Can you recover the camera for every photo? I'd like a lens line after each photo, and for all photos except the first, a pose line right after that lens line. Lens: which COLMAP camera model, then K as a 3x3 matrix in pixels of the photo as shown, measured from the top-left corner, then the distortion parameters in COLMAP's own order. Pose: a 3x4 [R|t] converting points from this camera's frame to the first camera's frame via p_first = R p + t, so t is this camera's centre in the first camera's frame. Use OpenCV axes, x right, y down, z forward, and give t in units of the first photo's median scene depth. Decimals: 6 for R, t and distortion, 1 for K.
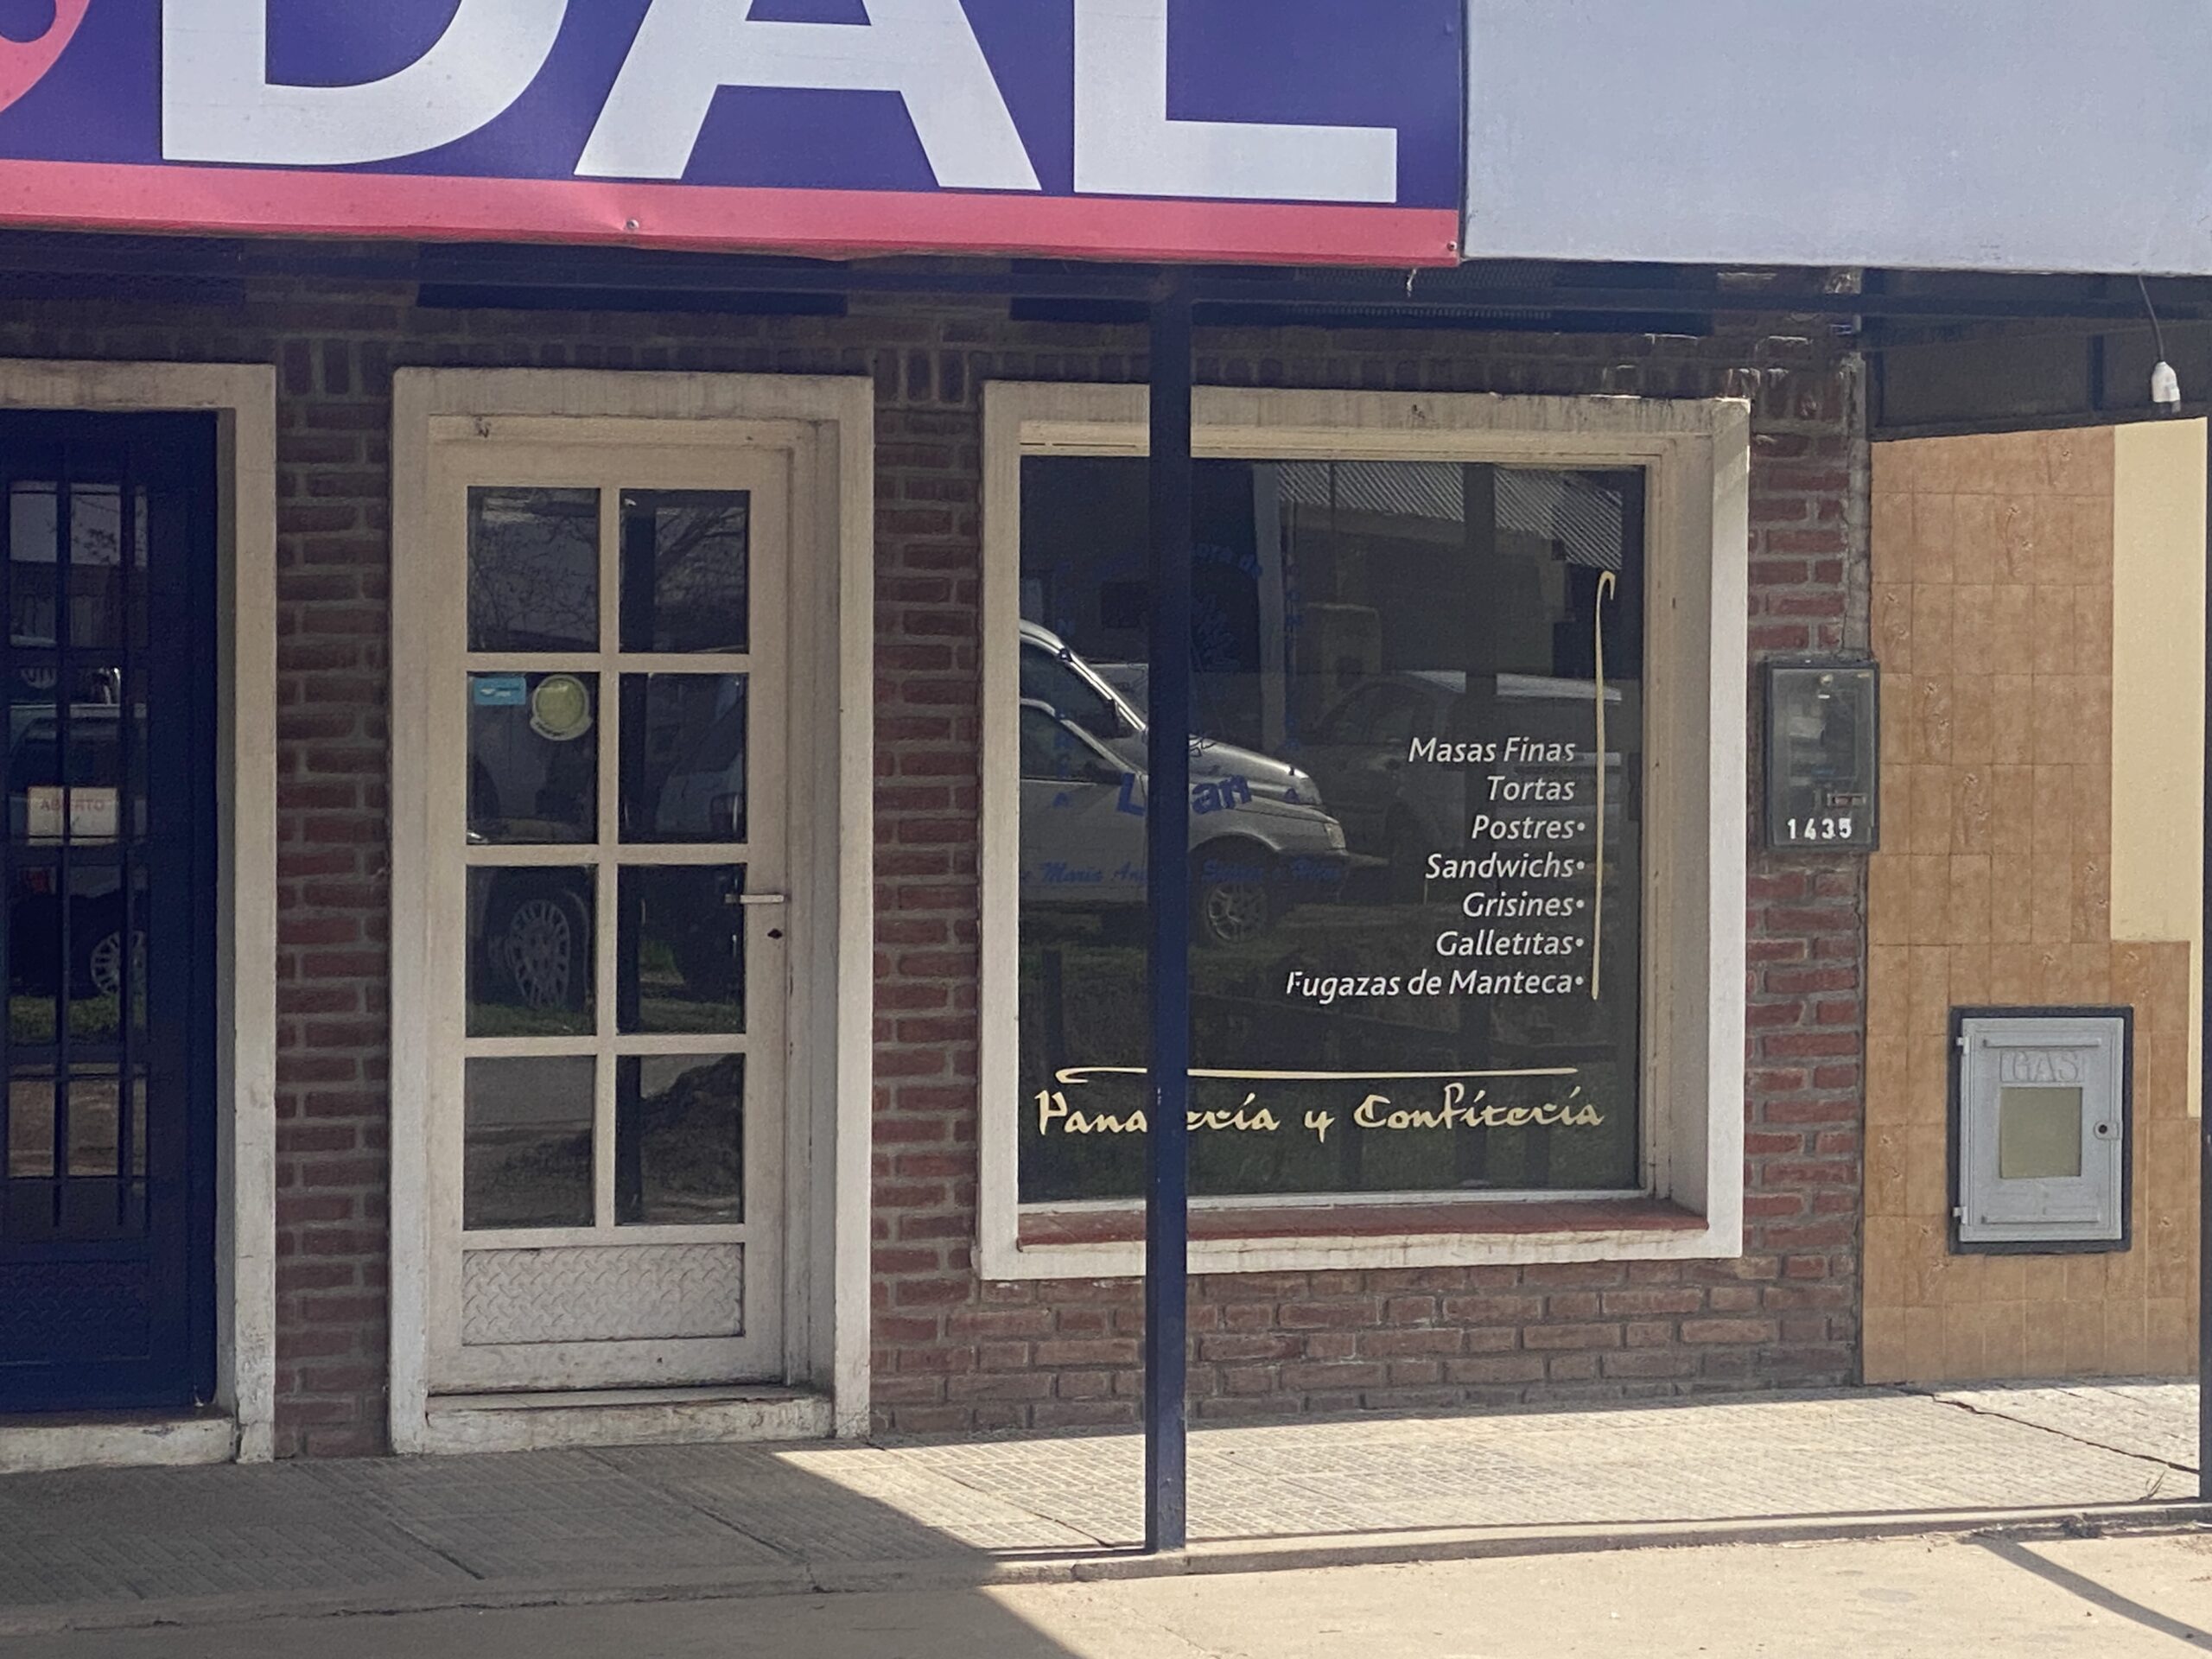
lens RADIAL K [[6660.2, 0, 1106.0], [0, 6660.2, 829.5], [0, 0, 1]] dist [-0.779678, 31.942895]
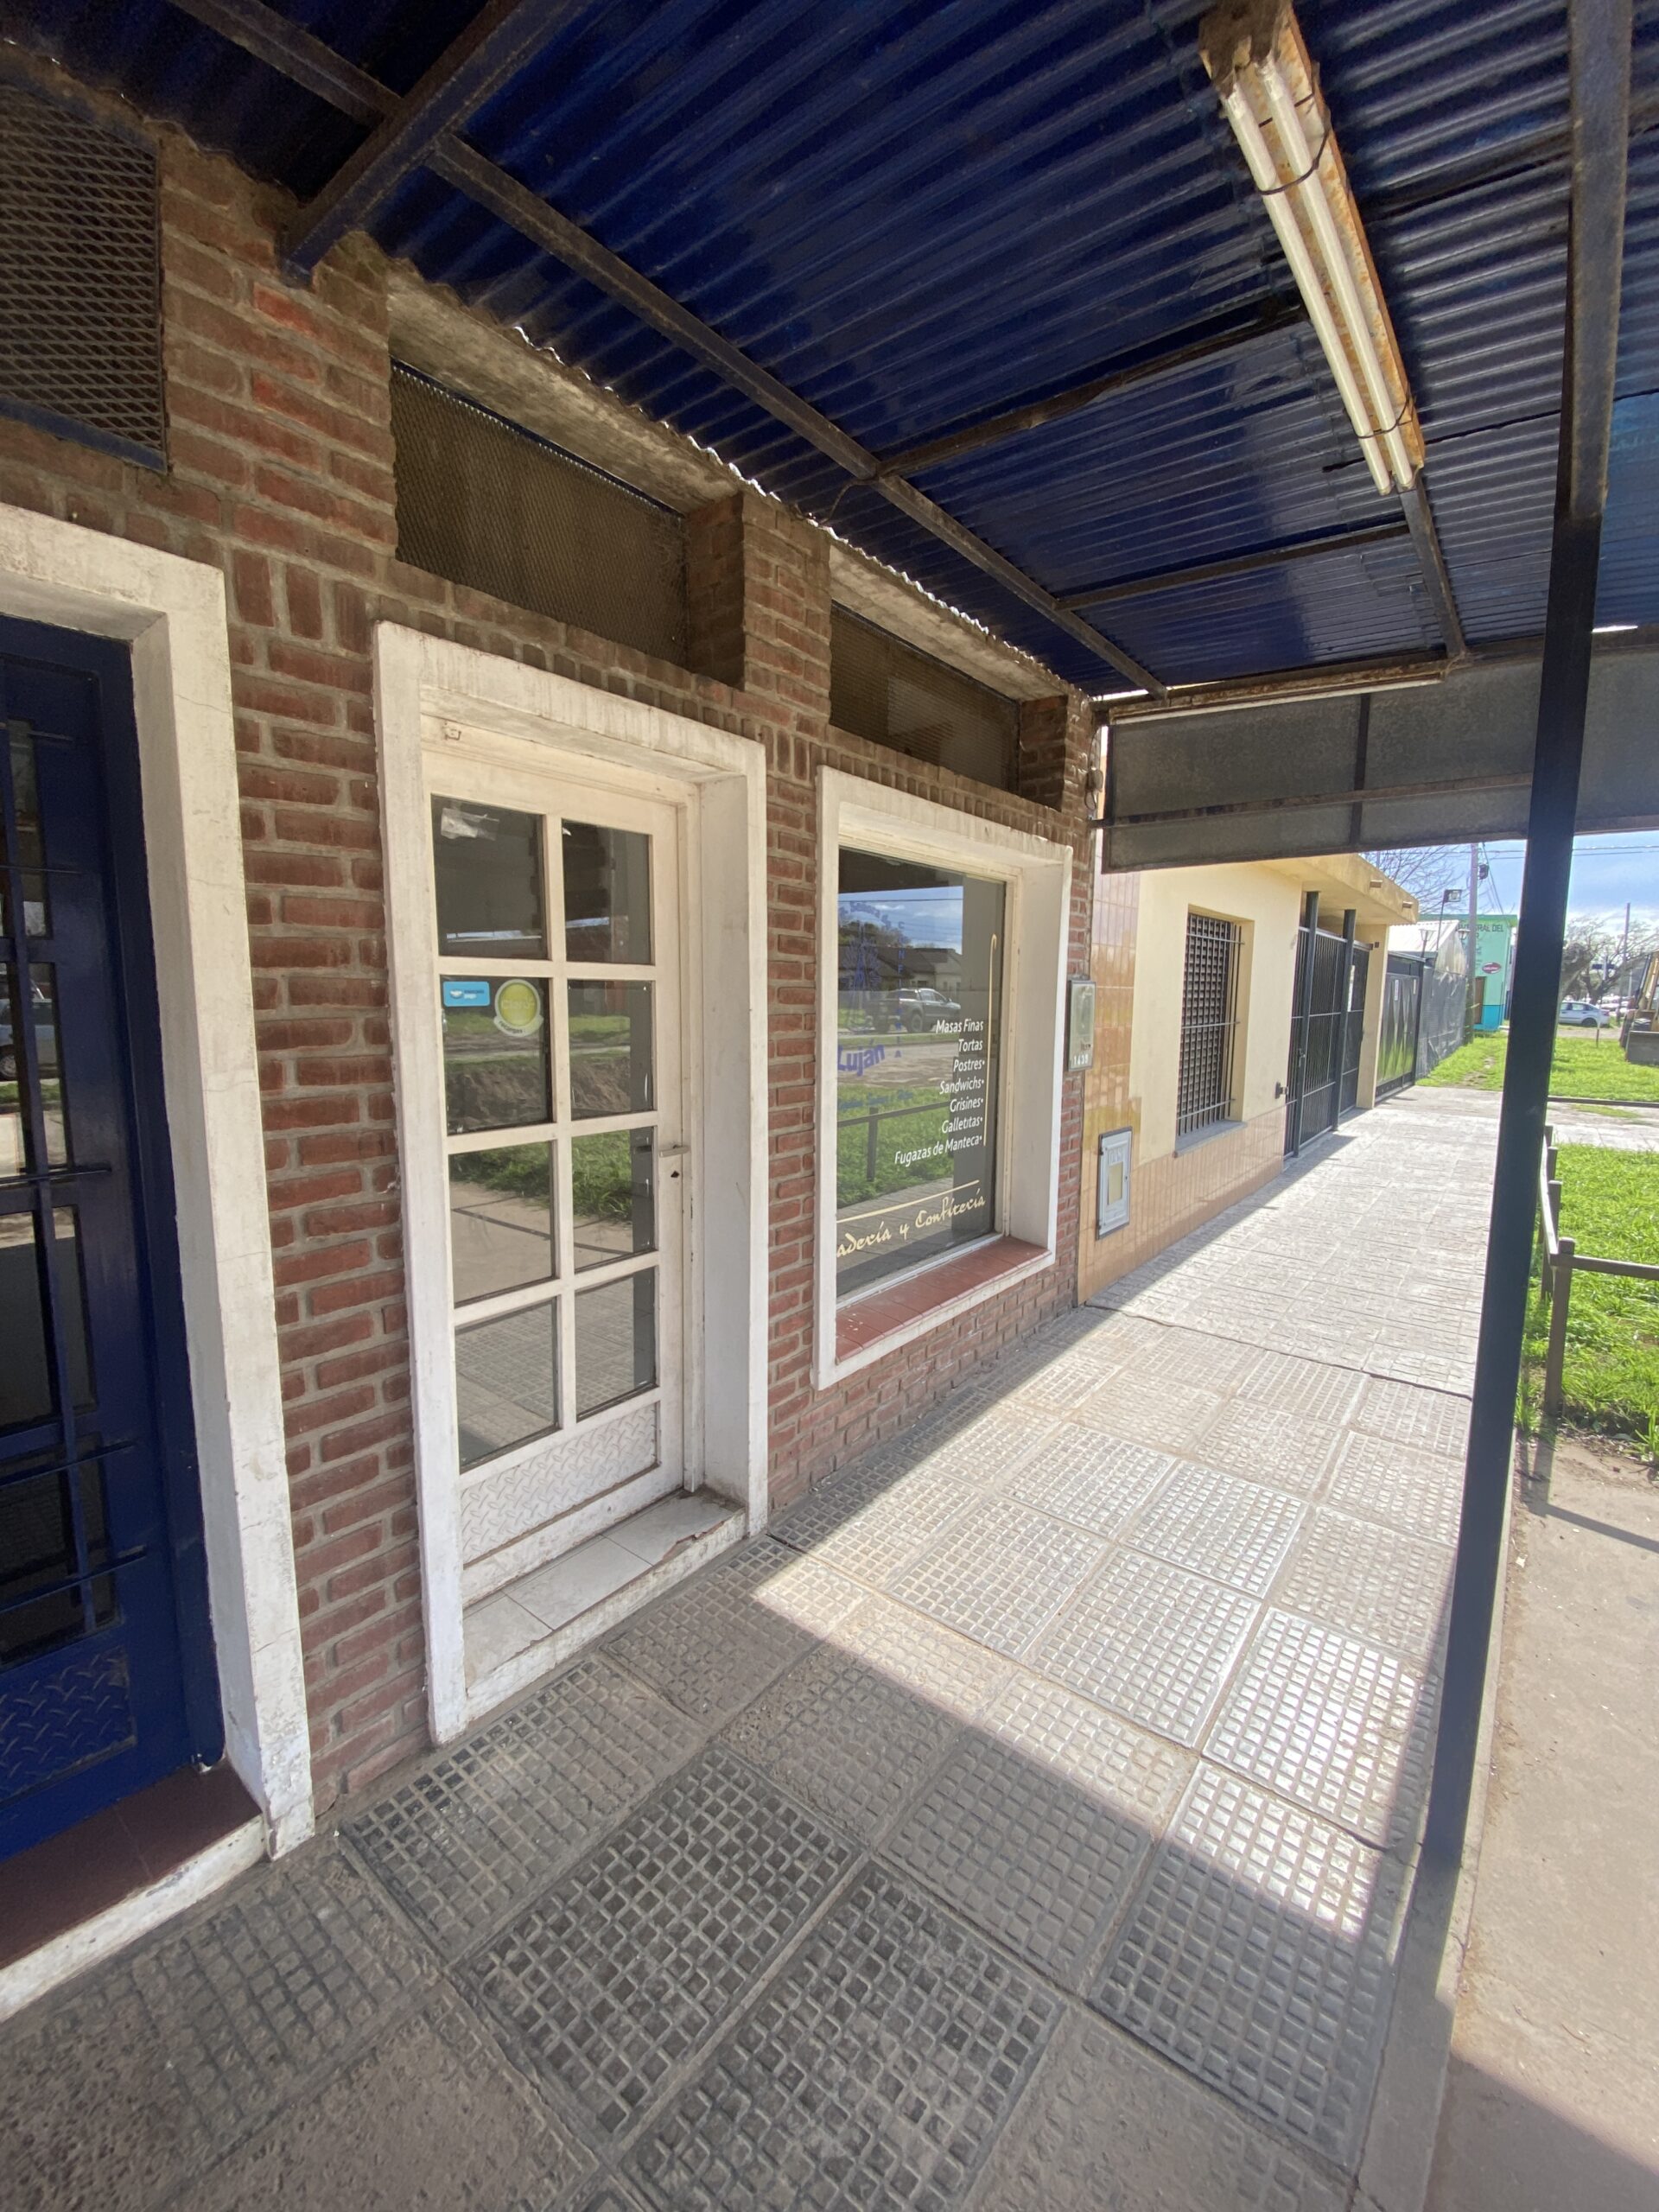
lens RADIAL K [[911.3, 0, 829.5], [0, 911.3, 1106.0], [0, 0, 1]] dist [0.000941, 0.000075]
pose [[0.848364, -0.066364, 0.525237, -0.123827], [0.016925, 0.995005, 0.098382, -0.016565], [-0.529143, -0.074574, 0.845250, 0.859967]]
